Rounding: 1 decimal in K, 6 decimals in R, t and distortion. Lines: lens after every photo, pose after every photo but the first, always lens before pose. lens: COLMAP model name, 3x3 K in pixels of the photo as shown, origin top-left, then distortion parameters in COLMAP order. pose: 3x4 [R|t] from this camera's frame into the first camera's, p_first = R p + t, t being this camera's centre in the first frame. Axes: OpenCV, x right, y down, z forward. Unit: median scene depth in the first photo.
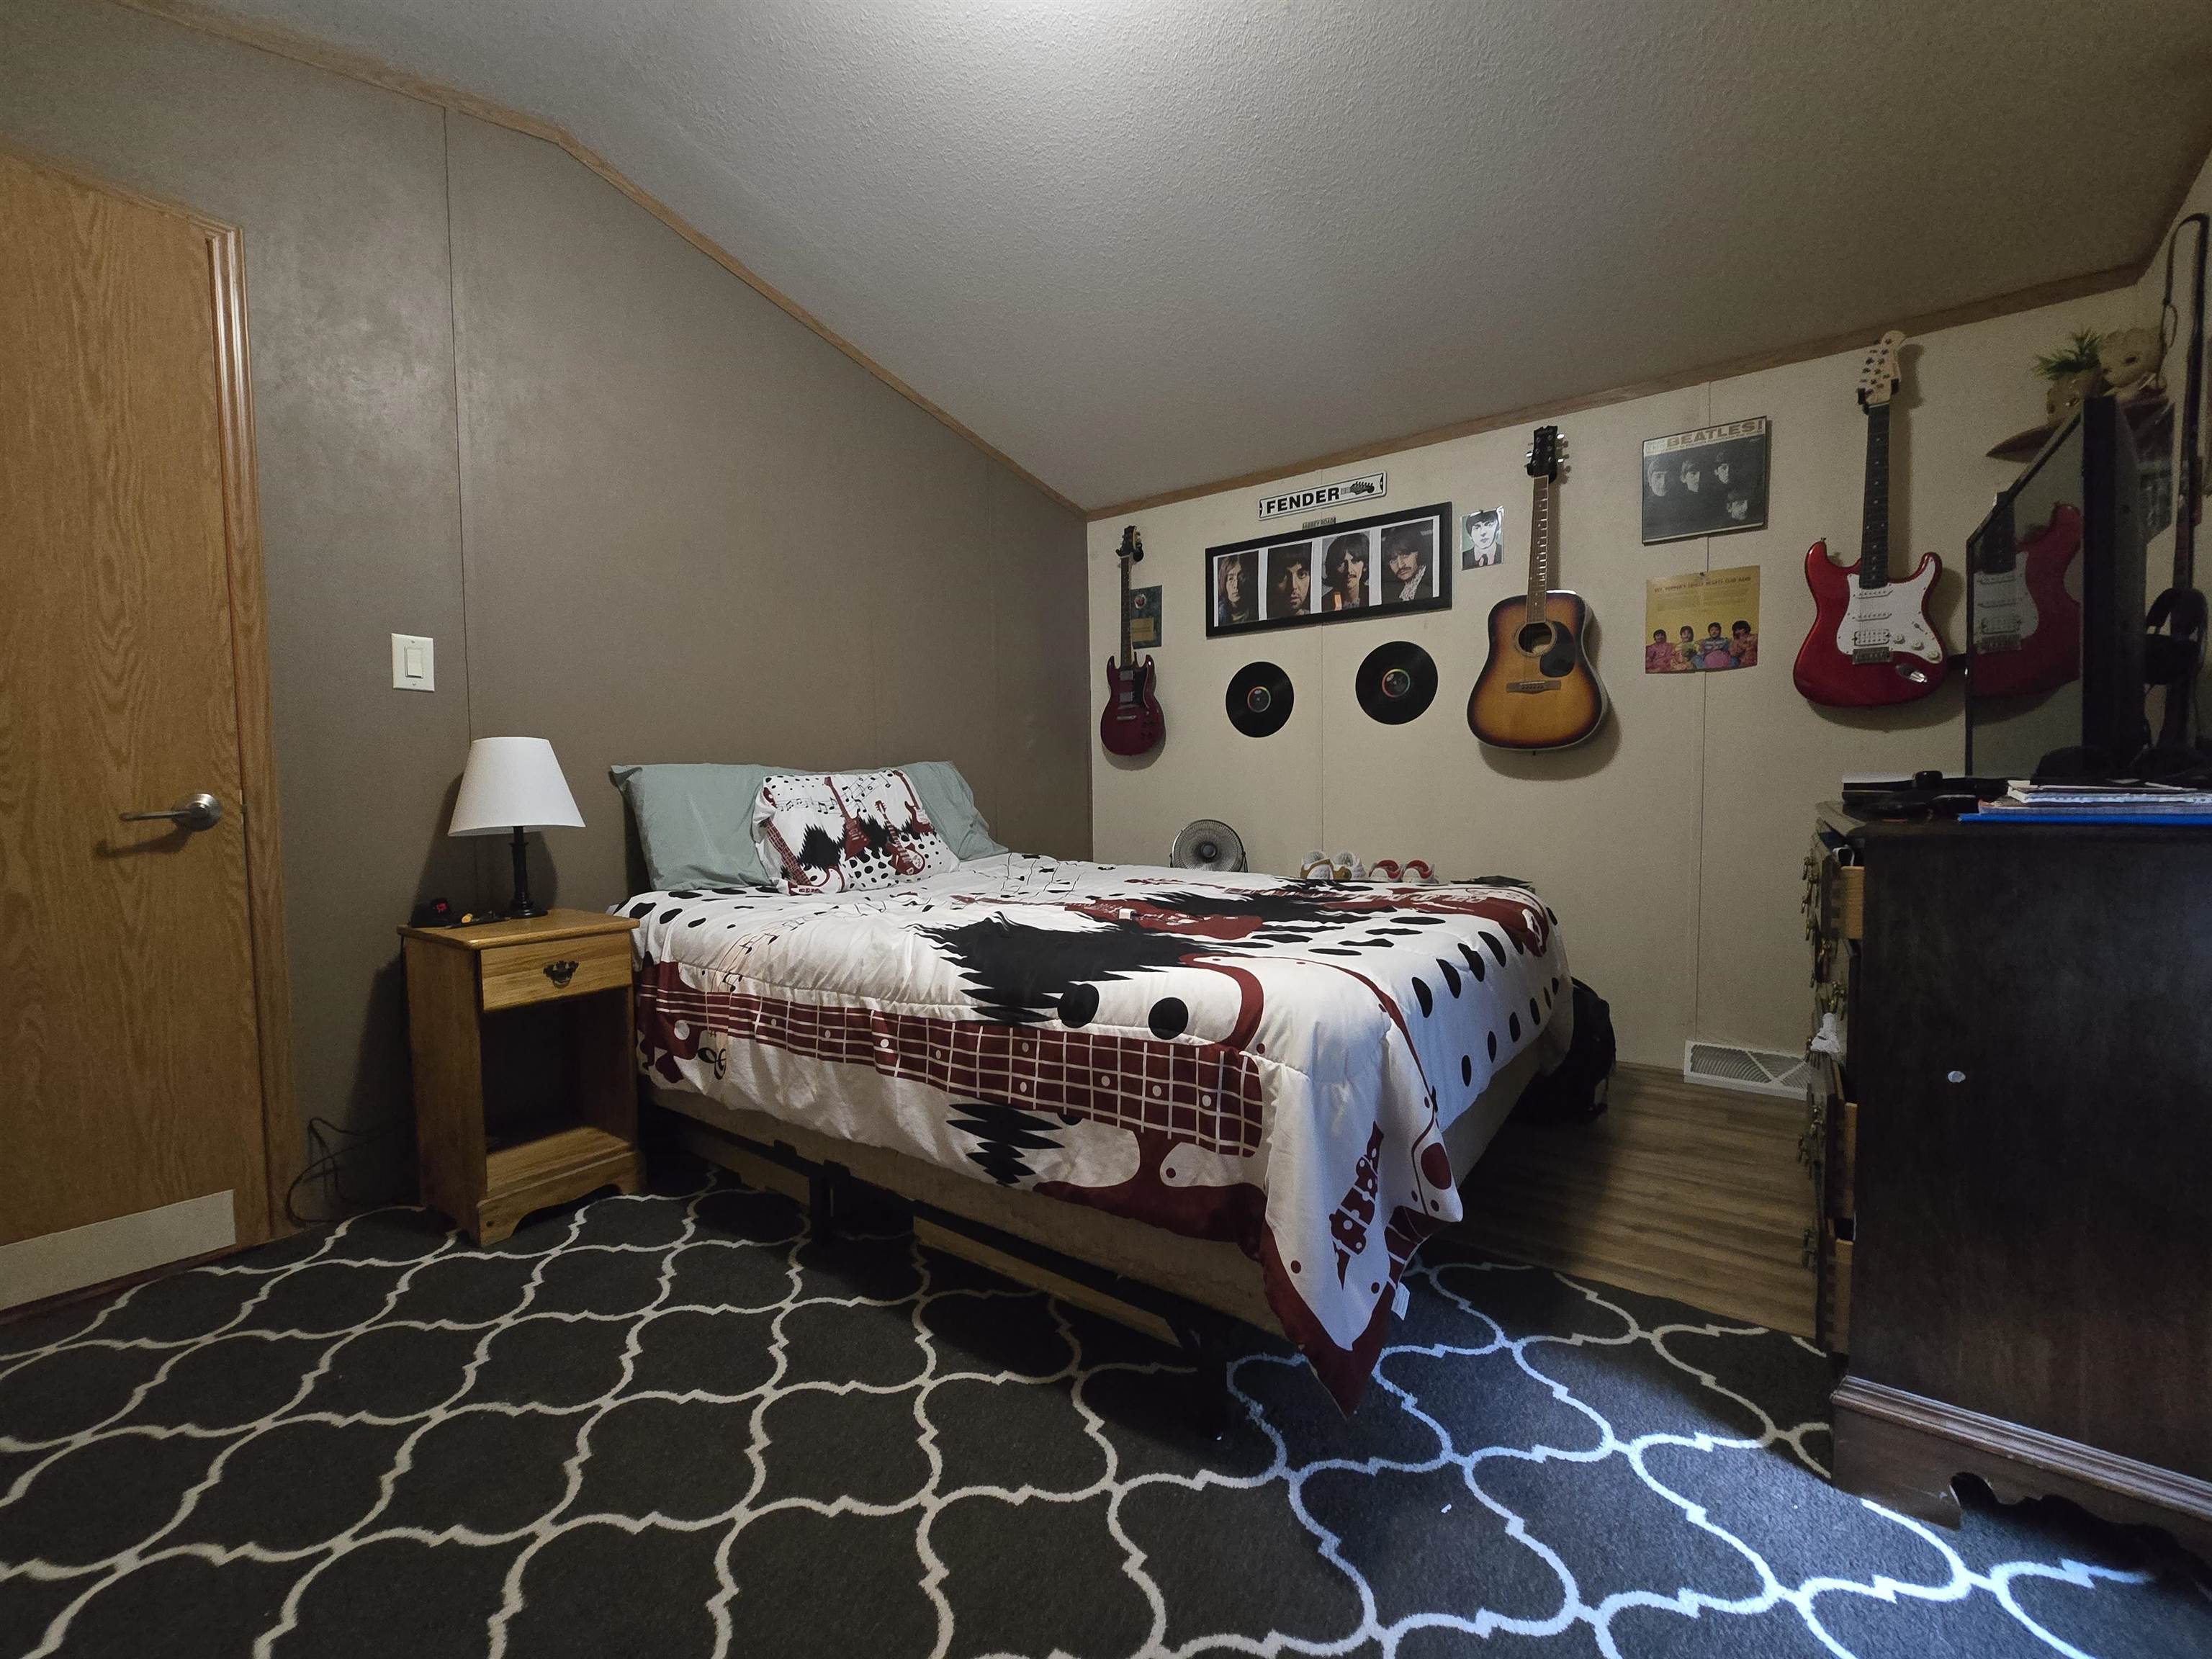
lens RADIAL K [[899.7, 0, 1104.5], [0, 899.7, 829.6], [0, 0, 1]] dist [-0.001556, 0.001474]
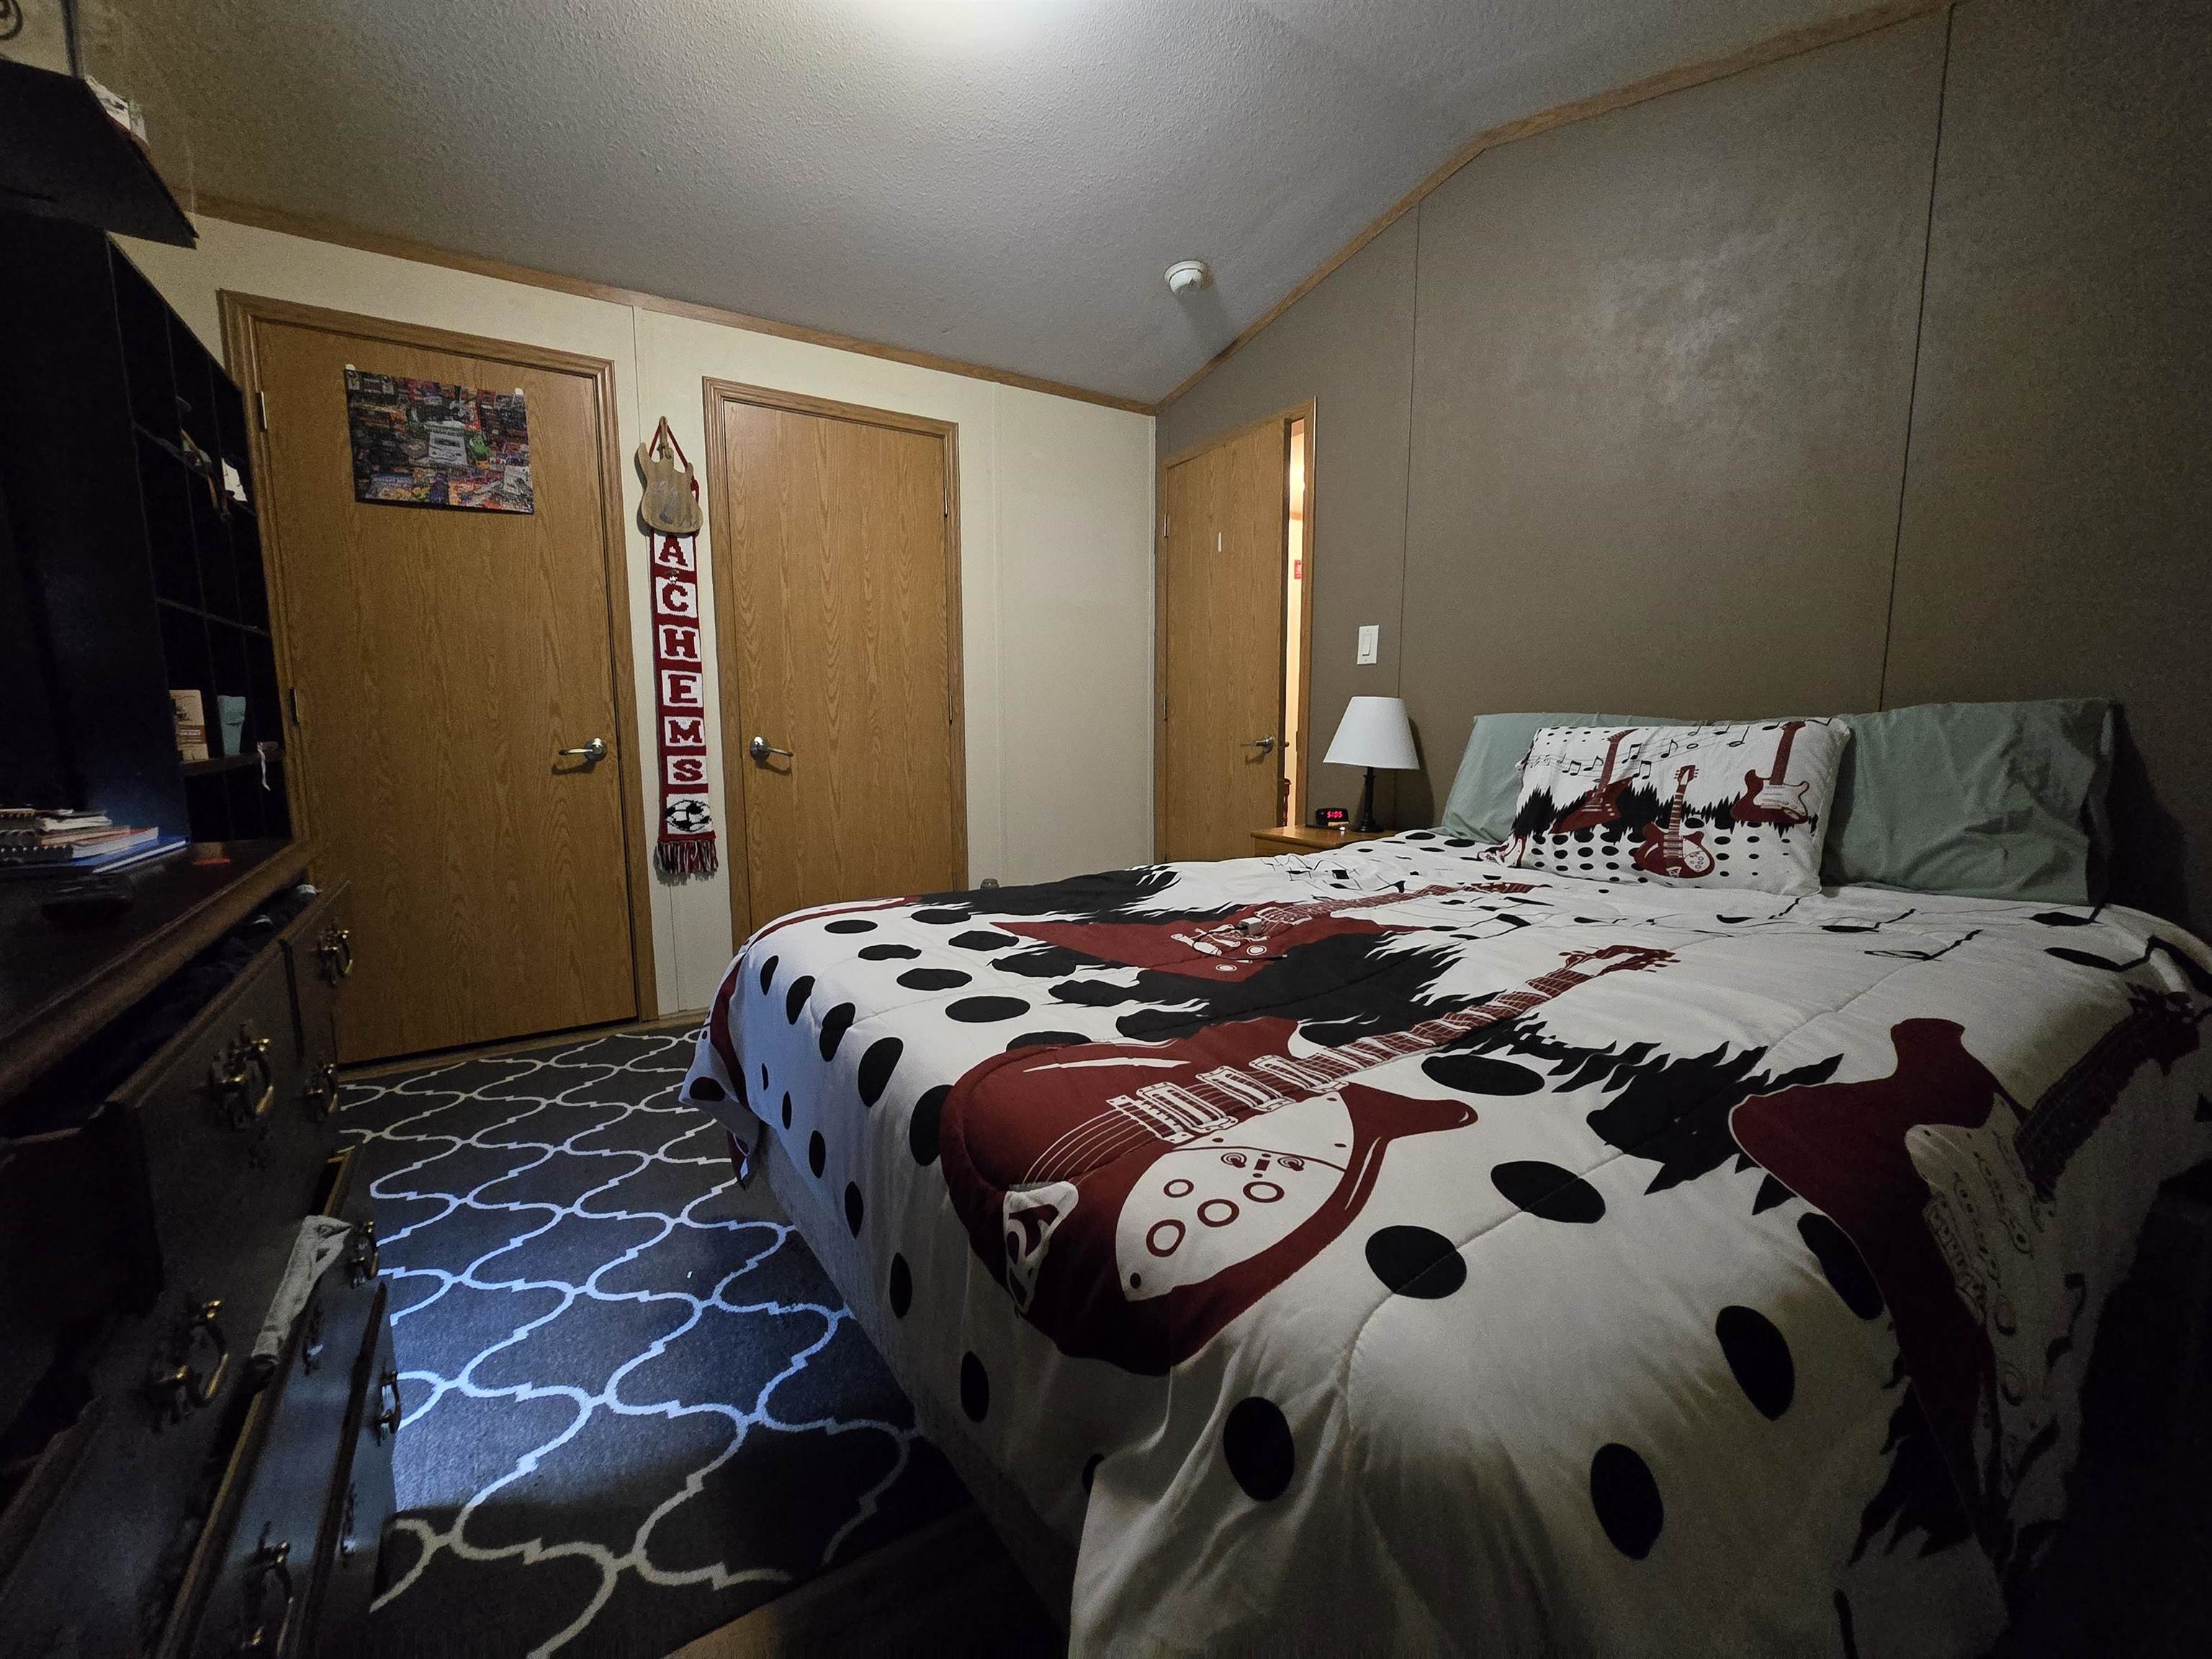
lens RADIAL K [[899.7, 0, 1102.7], [0, 899.7, 826.5], [0, 0, 1]] dist [-0.001556, 0.001474]
pose [[-0.336898, 0.129959, -0.932529, 1.097211], [-0.036798, 0.987854, 0.150964, -0.144938], [0.940822, 0.085175, -0.328024, 1.590129]]
